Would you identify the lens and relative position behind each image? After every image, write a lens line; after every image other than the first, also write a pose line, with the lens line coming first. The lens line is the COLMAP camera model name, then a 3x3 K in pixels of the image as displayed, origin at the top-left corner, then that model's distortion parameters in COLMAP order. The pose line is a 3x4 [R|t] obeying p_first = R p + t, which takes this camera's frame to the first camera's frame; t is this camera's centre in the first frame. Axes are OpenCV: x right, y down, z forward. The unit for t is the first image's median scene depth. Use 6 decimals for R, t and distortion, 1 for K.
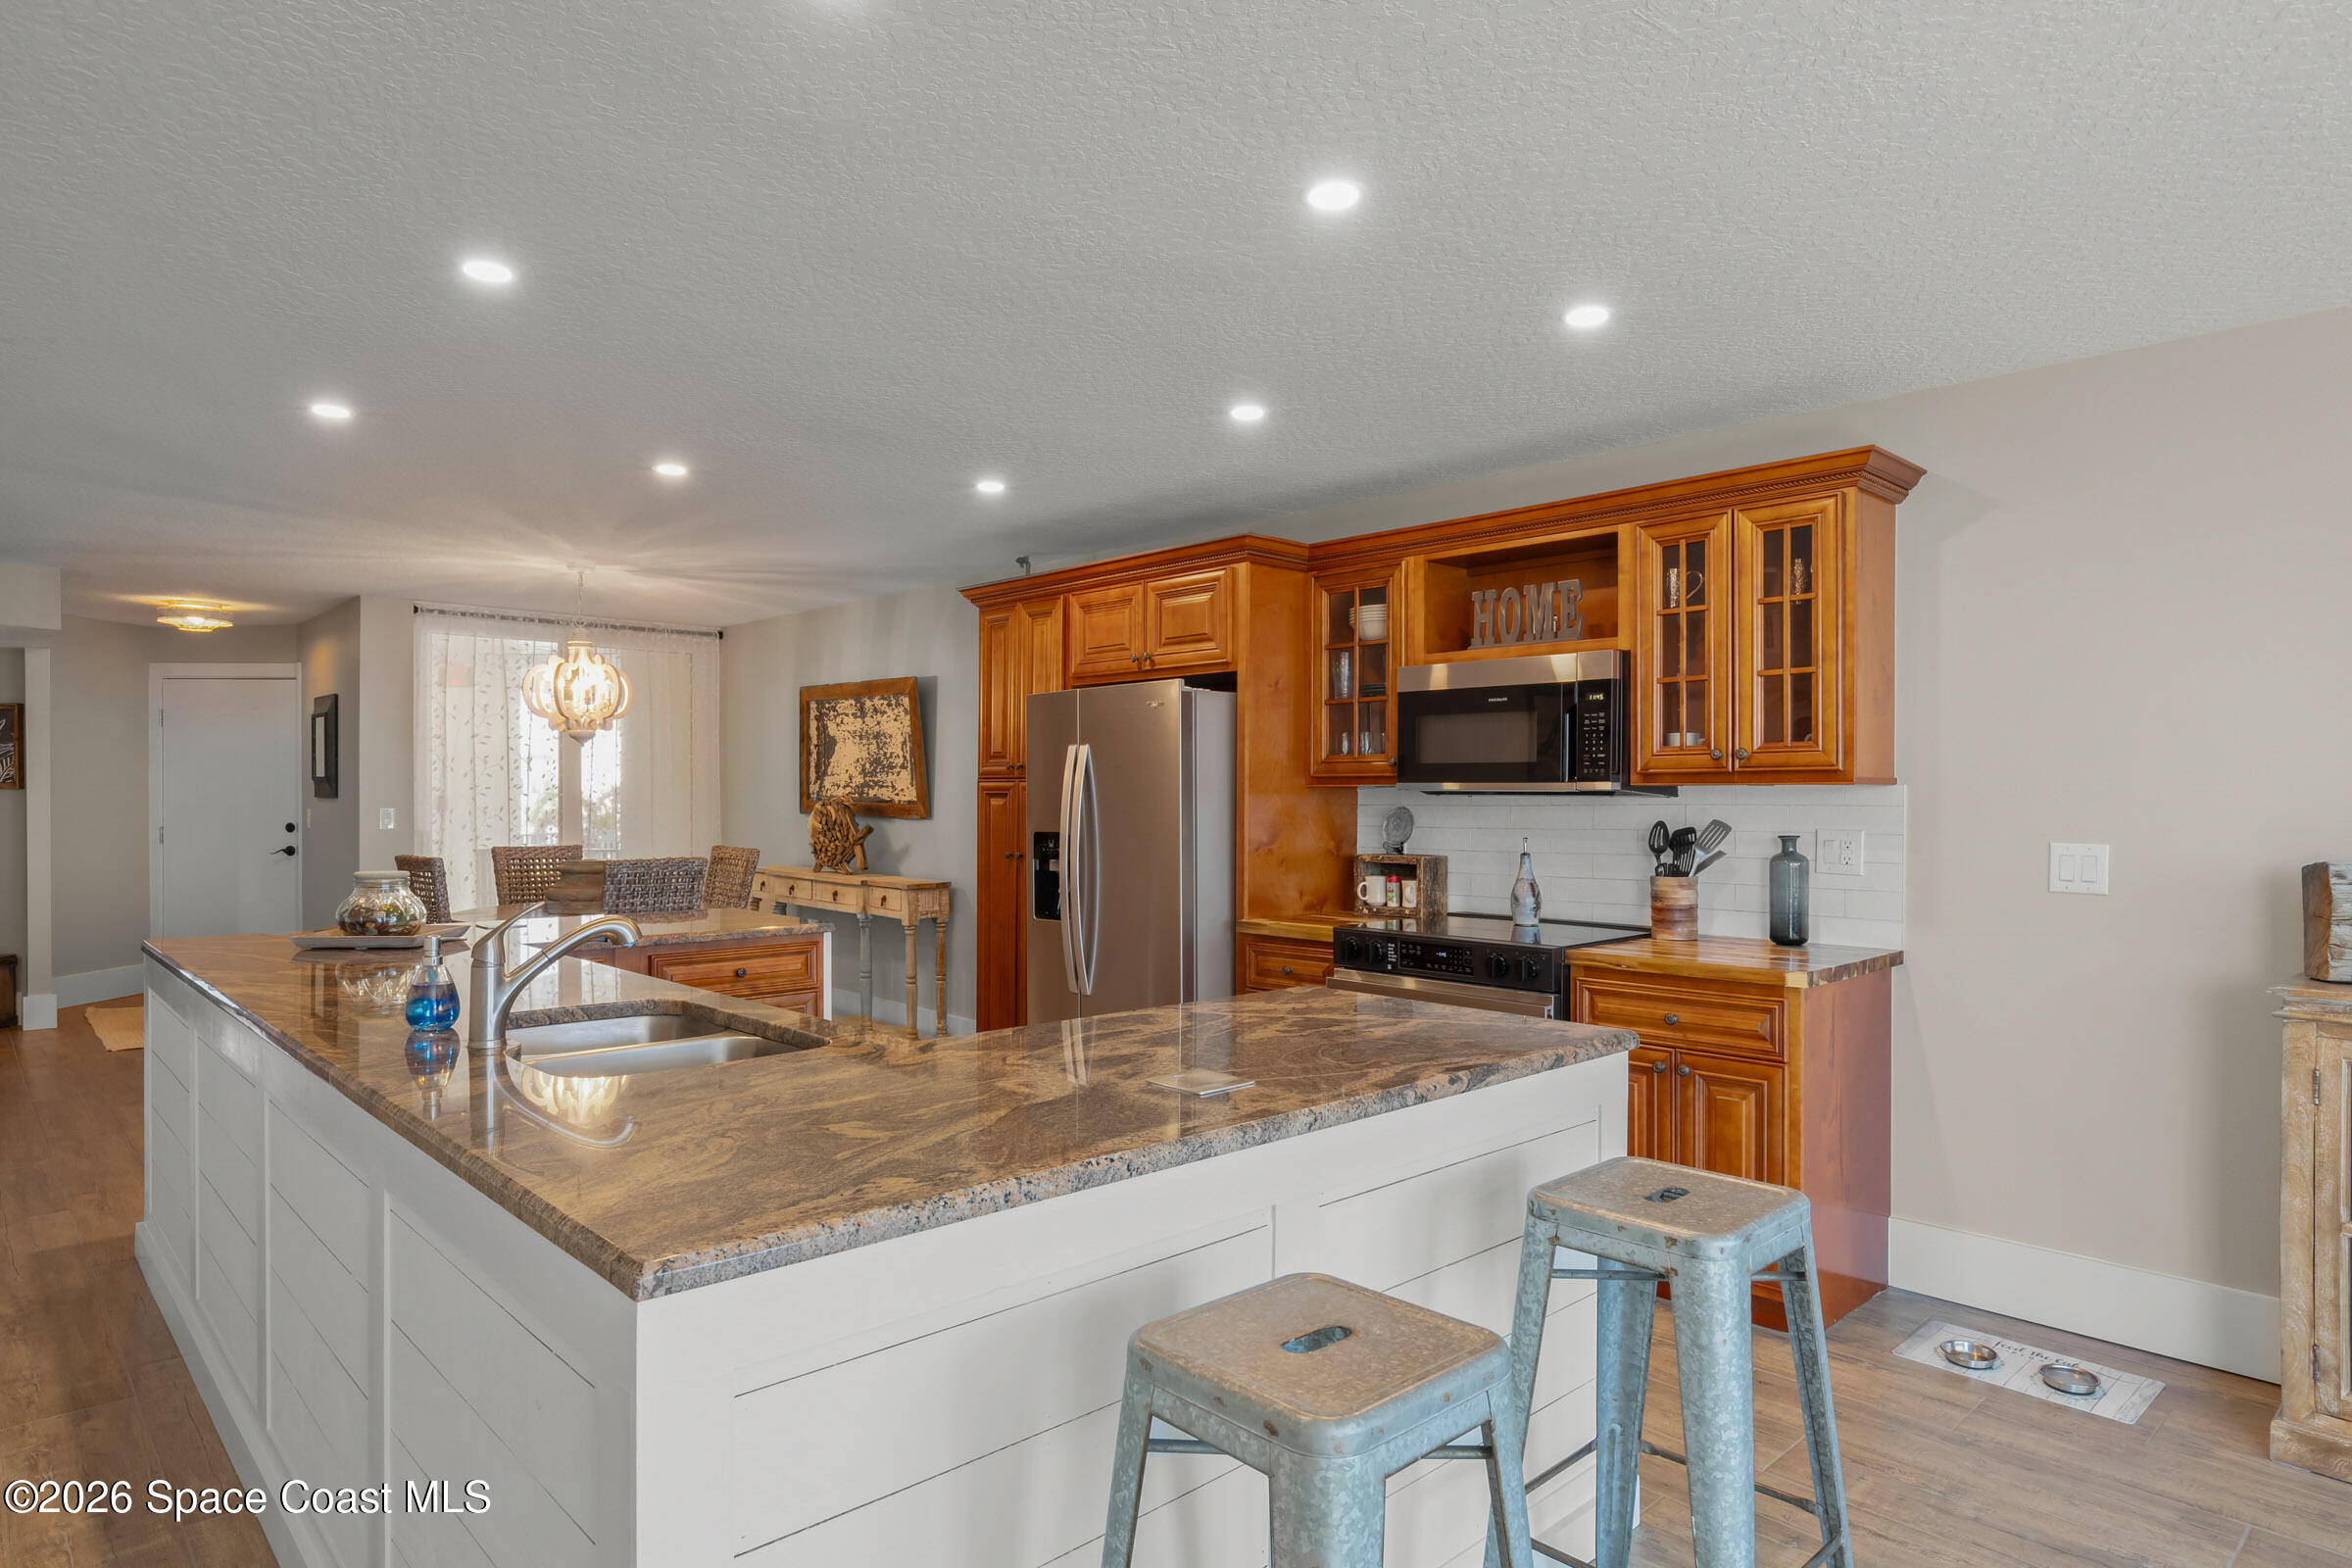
lens RADIAL K [[1346.5, 0, 1191.2], [0, 1346.5, 812.4], [0, 0, 1]] dist [0.000932, 0.001356]
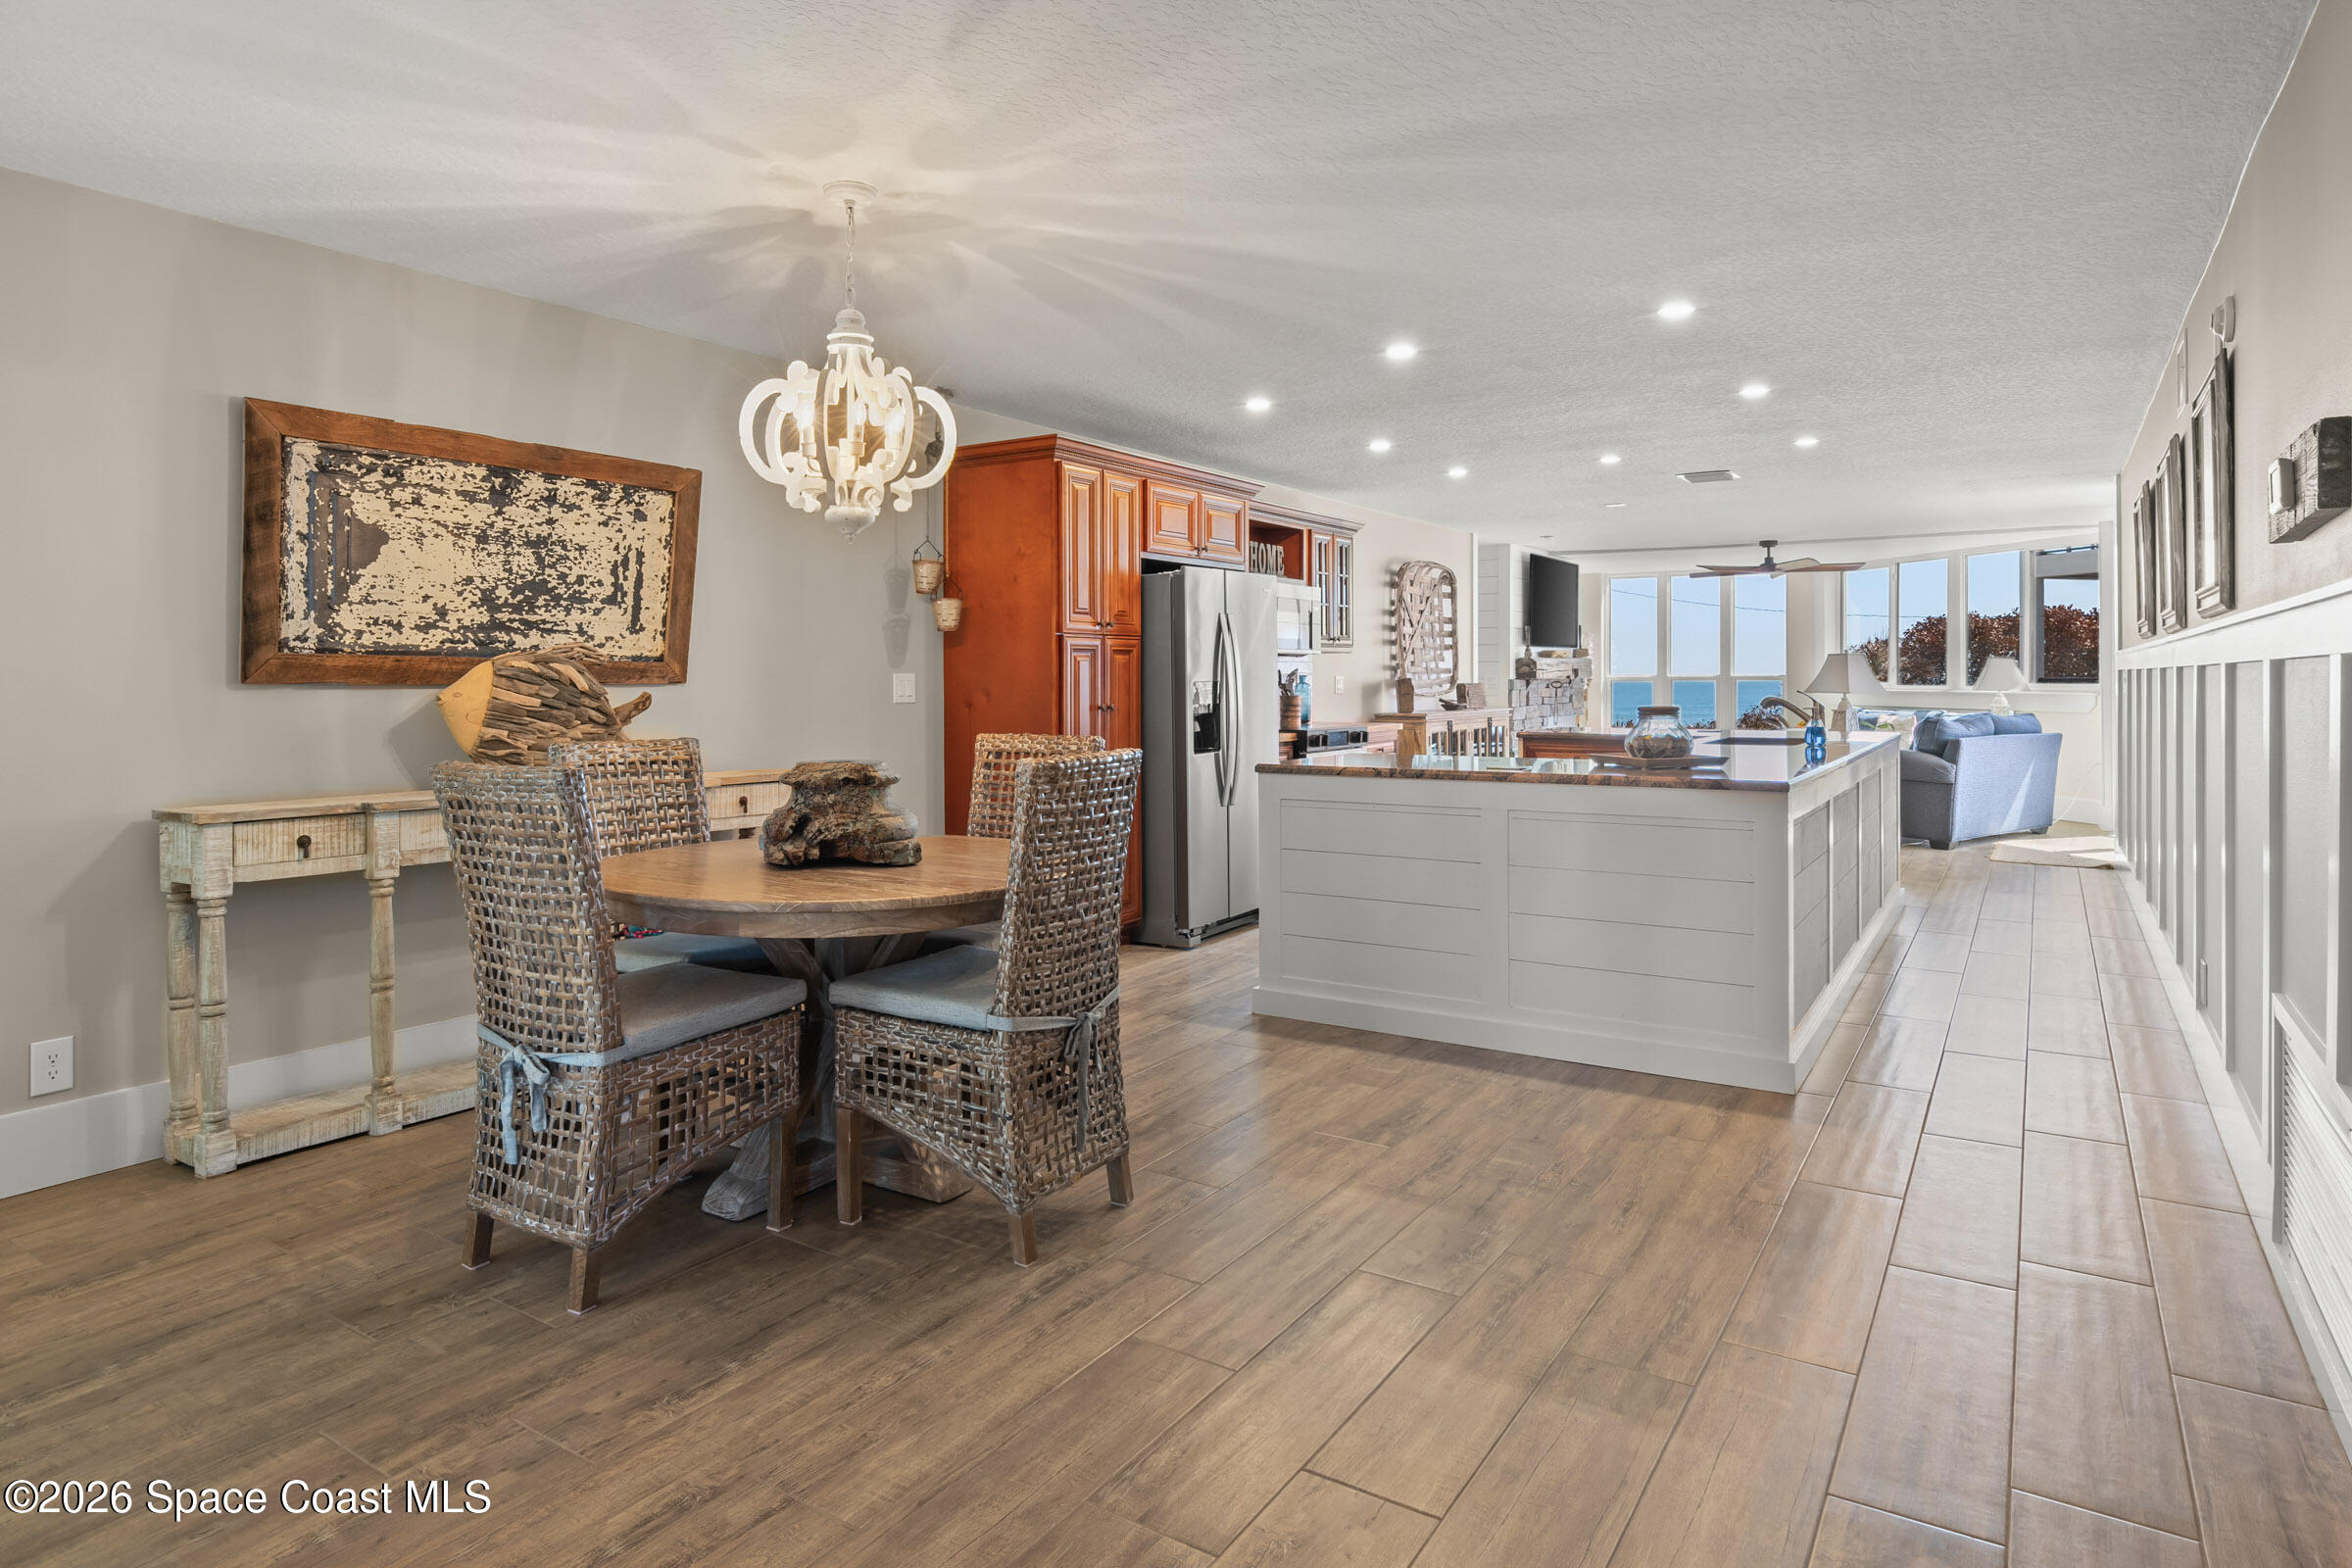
lens RADIAL K [[1319.0, 0, 1177.5], [0, 1319.0, 684.5], [0, 0, 1]] dist [-0.000294, -0.000086]
pose [[-0.232504, -0.010591, 0.972538, -0.844265], [0.014216, 0.999797, 0.014287, -0.000488], [-0.972492, 0.017147, -0.232306, 0.866197]]
